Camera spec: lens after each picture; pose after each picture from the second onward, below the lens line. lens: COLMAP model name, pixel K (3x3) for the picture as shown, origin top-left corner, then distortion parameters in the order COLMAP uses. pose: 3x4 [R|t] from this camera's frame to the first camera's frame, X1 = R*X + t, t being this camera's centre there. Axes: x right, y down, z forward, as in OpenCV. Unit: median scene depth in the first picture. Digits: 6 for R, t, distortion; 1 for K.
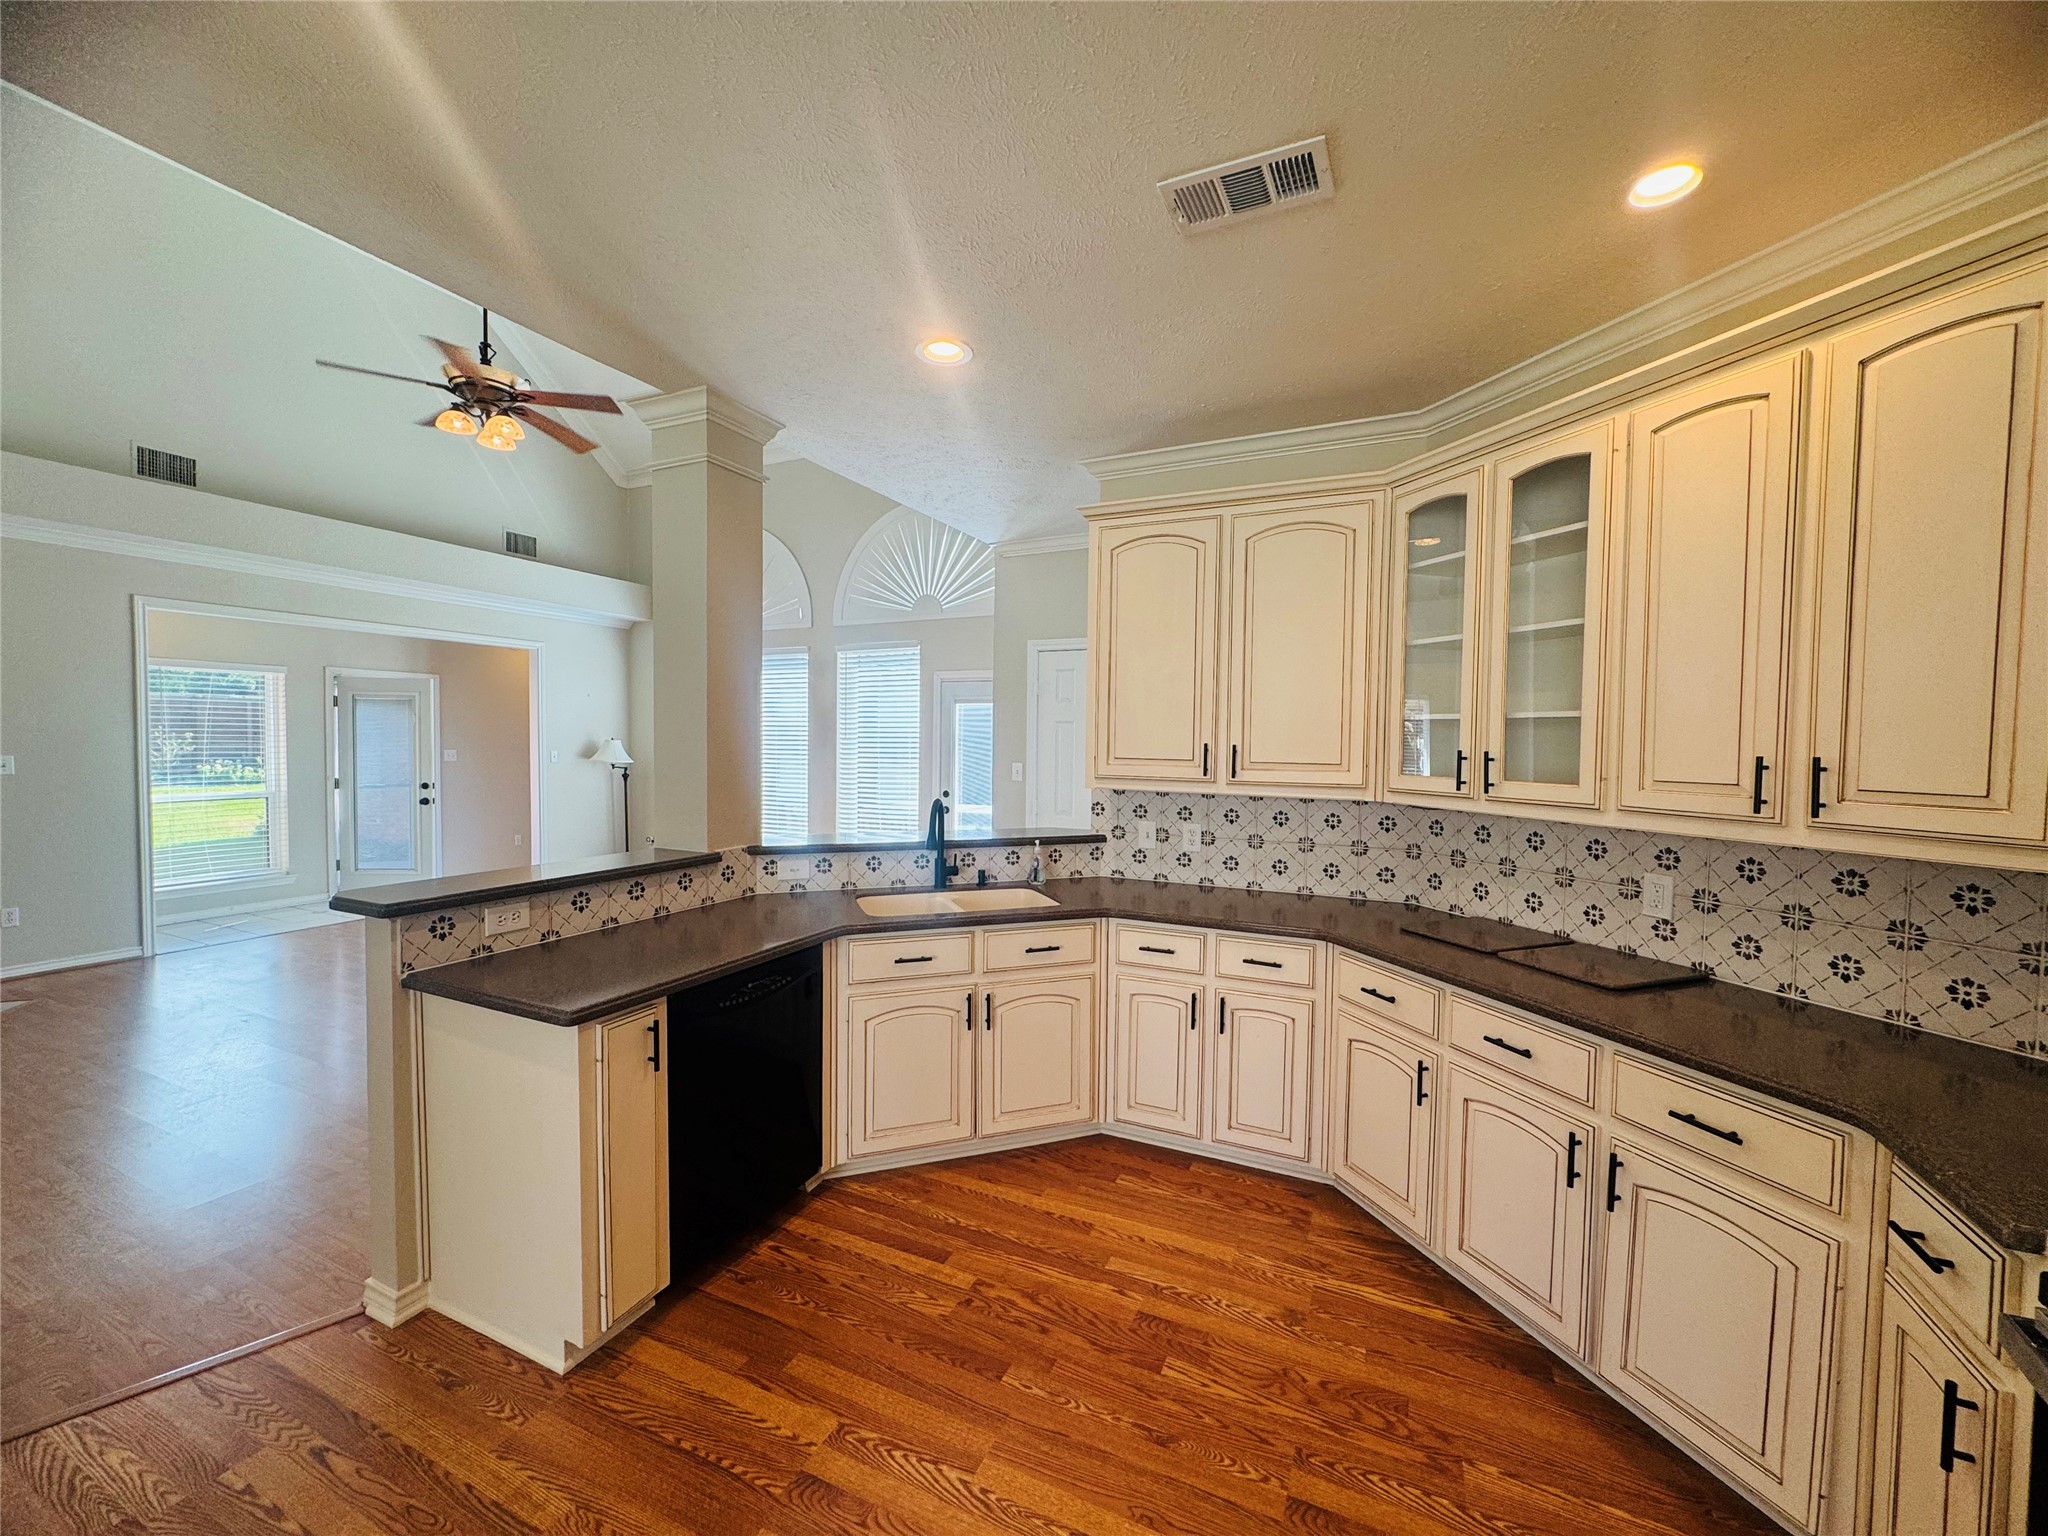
lens RADIAL K [[814.4, 0, 1024.0], [0, 814.4, 768.0], [0, 0, 1]] dist [-0.002666, 0.000191]
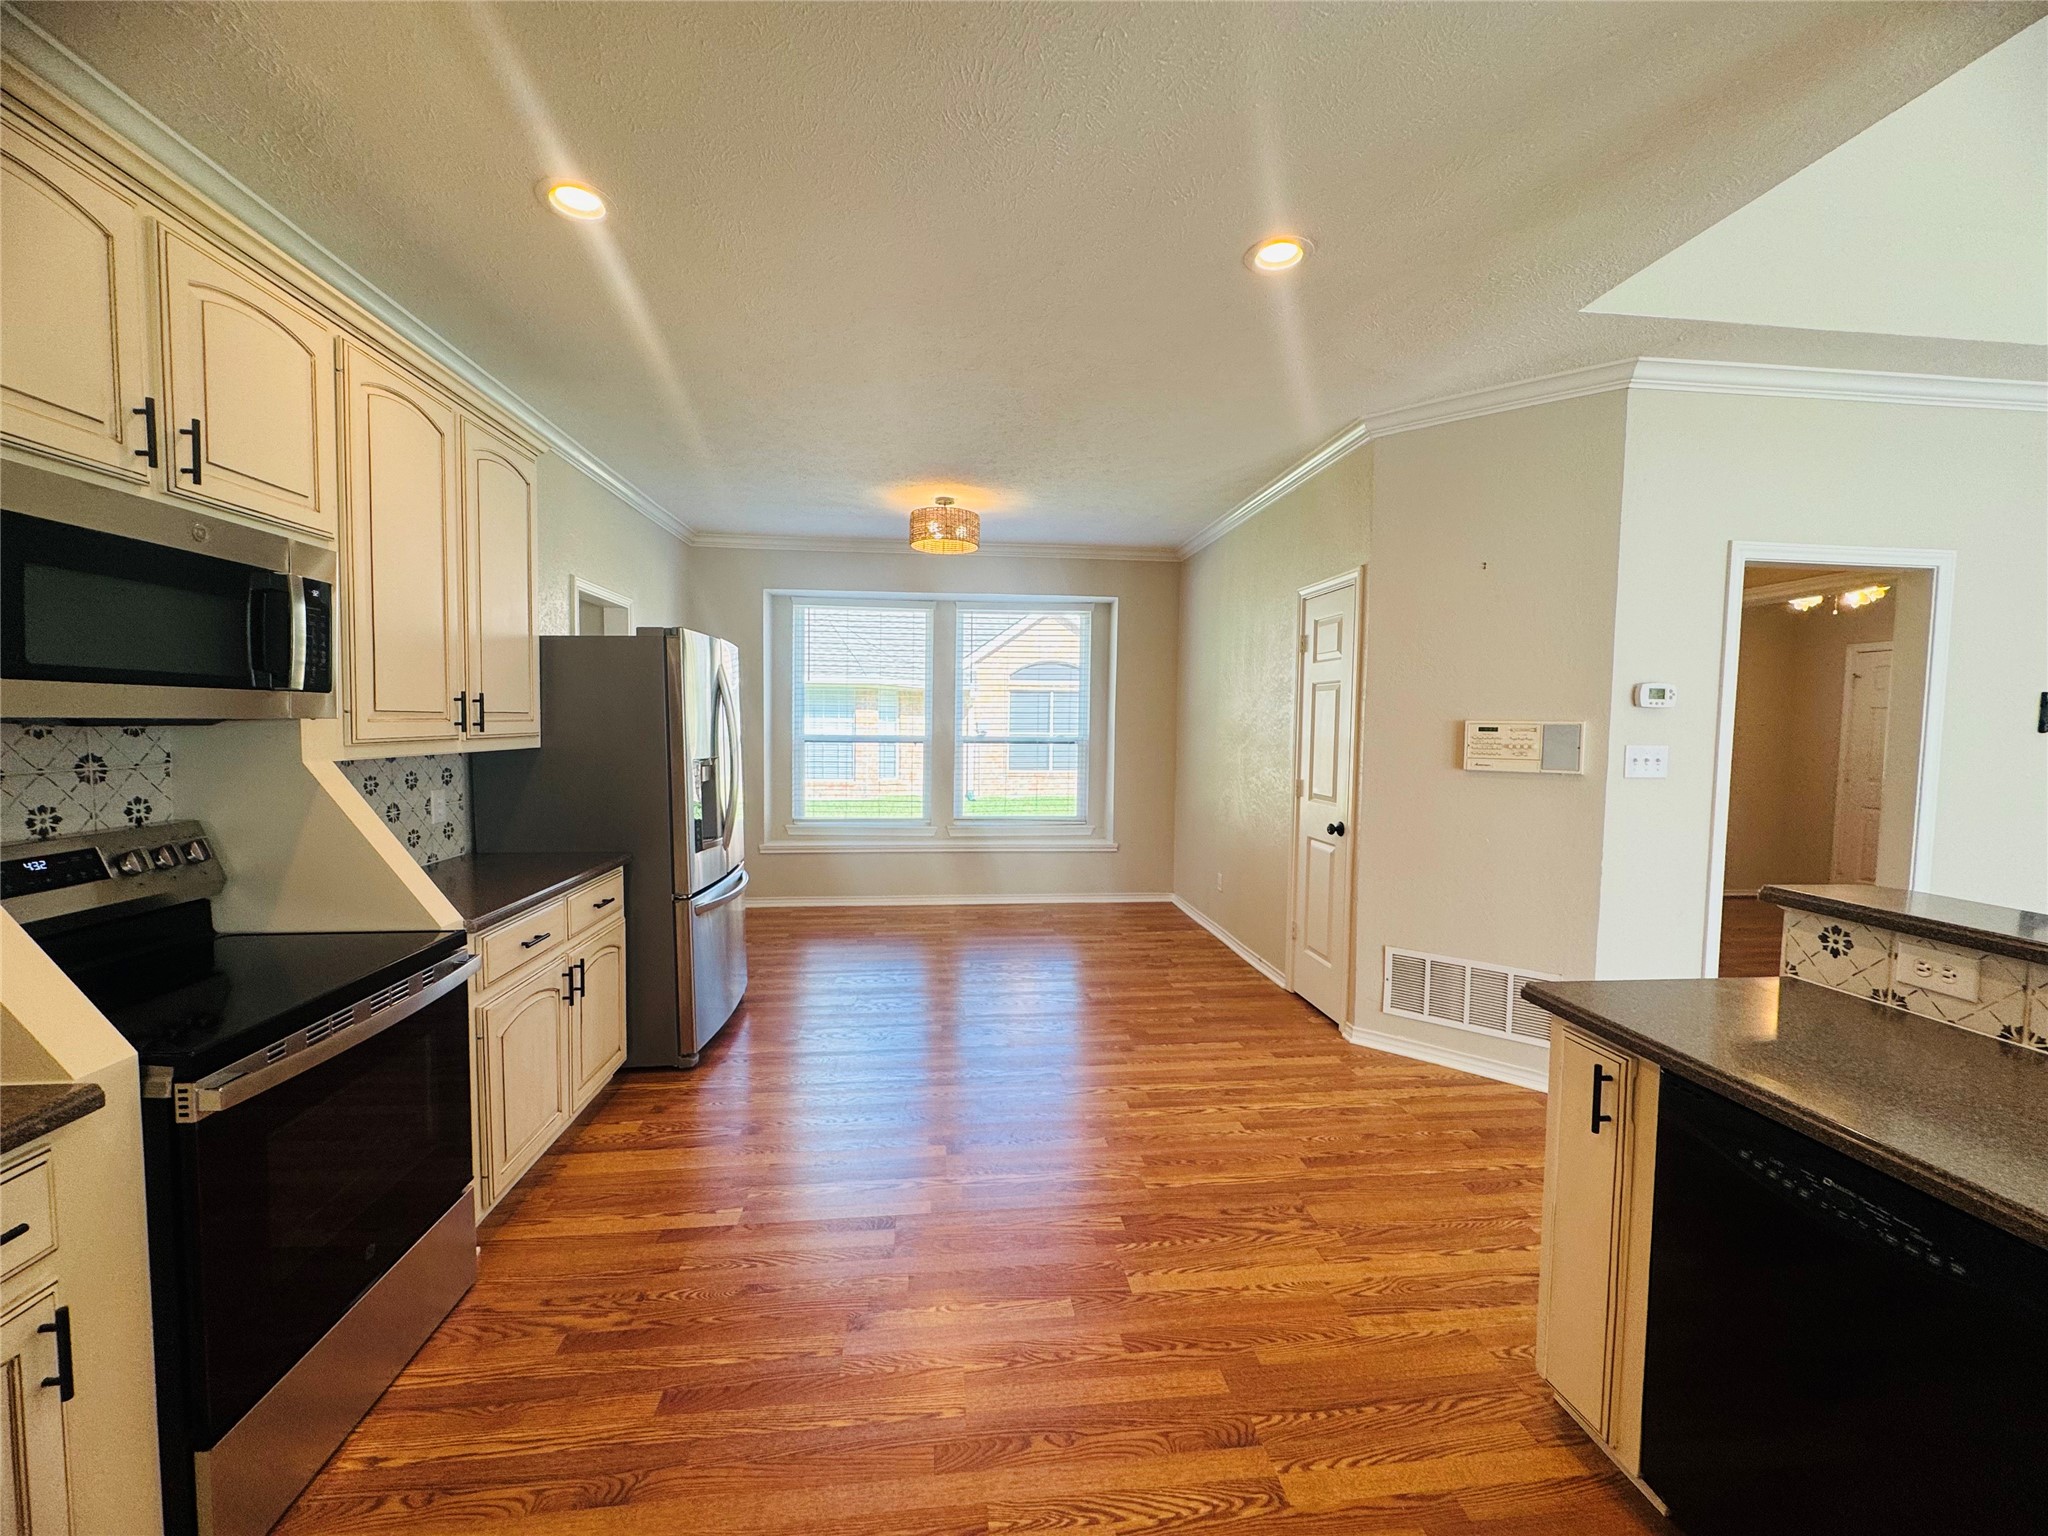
lens RADIAL K [[814.4, 0, 1024.0], [0, 814.4, 768.0], [0, 0, 1]] dist [-0.002666, 0.000191]
pose [[-0.853533, 0.002819, -0.521031, 0.328861], [-0.047247, 0.995447, 0.082784, 0.002107], [0.518892, 0.095276, -0.849514, 1.132631]]
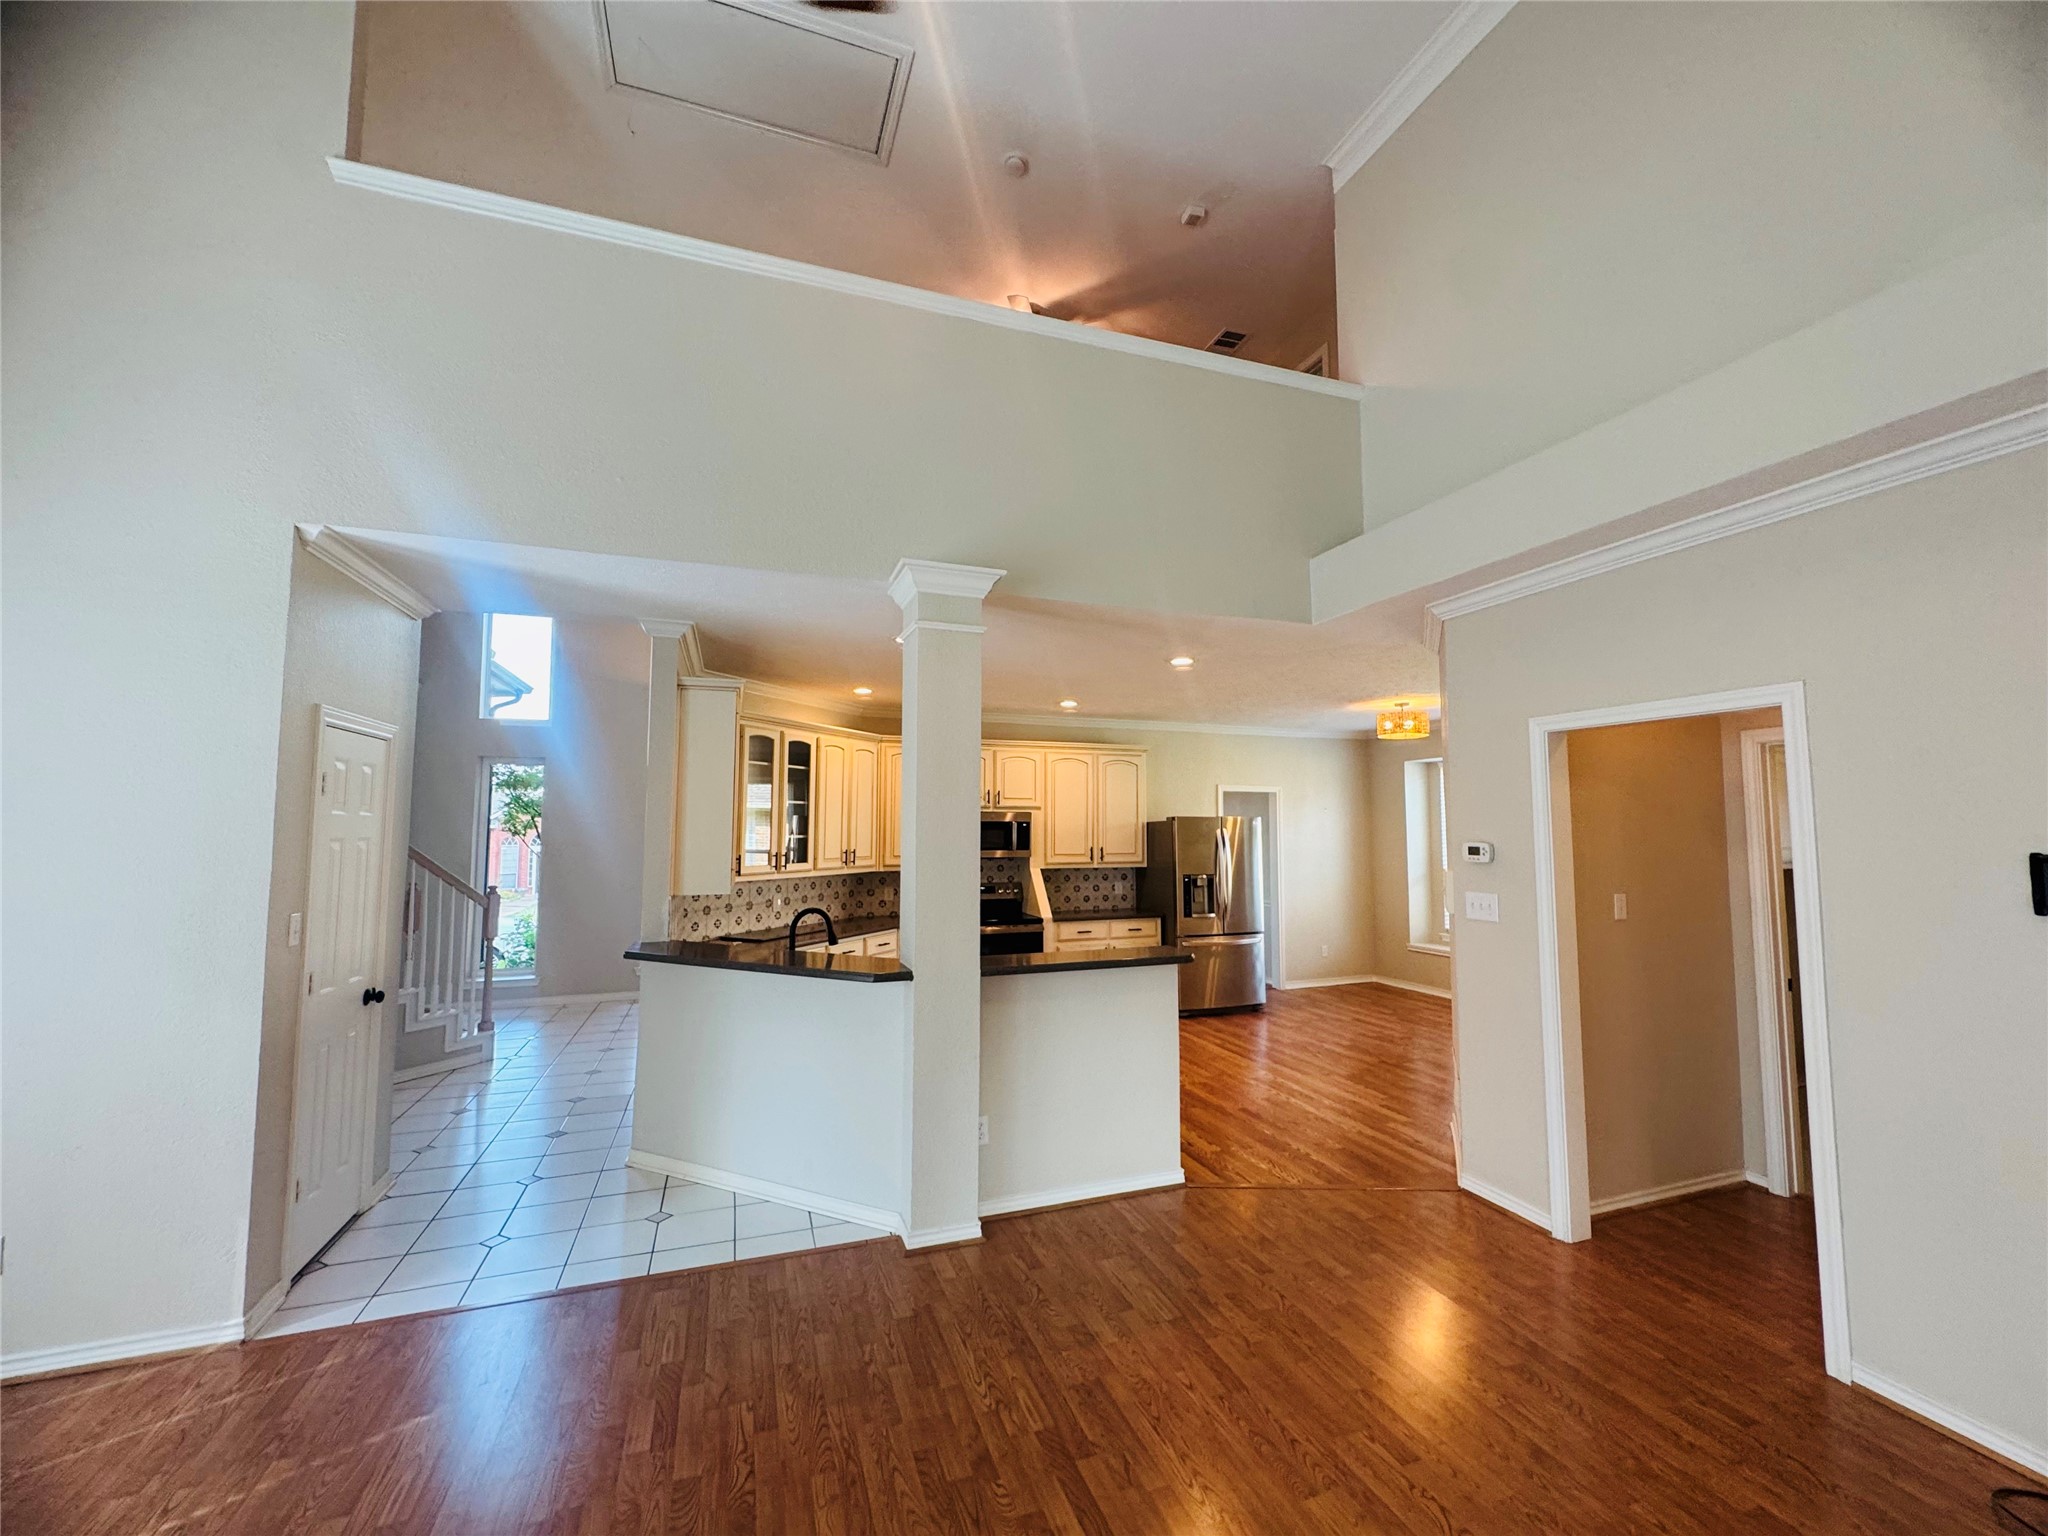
lens RADIAL K [[813.0, 0, 1024.0], [0, 813.0, 768.0], [0, 0, 1]] dist [-0.002696, 0.000216]
pose [[-0.708990, 0.037911, 0.704199, -1.655498], [0.017182, 0.999186, -0.036492, -0.171511], [-0.705009, -0.013773, -0.709064, 2.270468]]
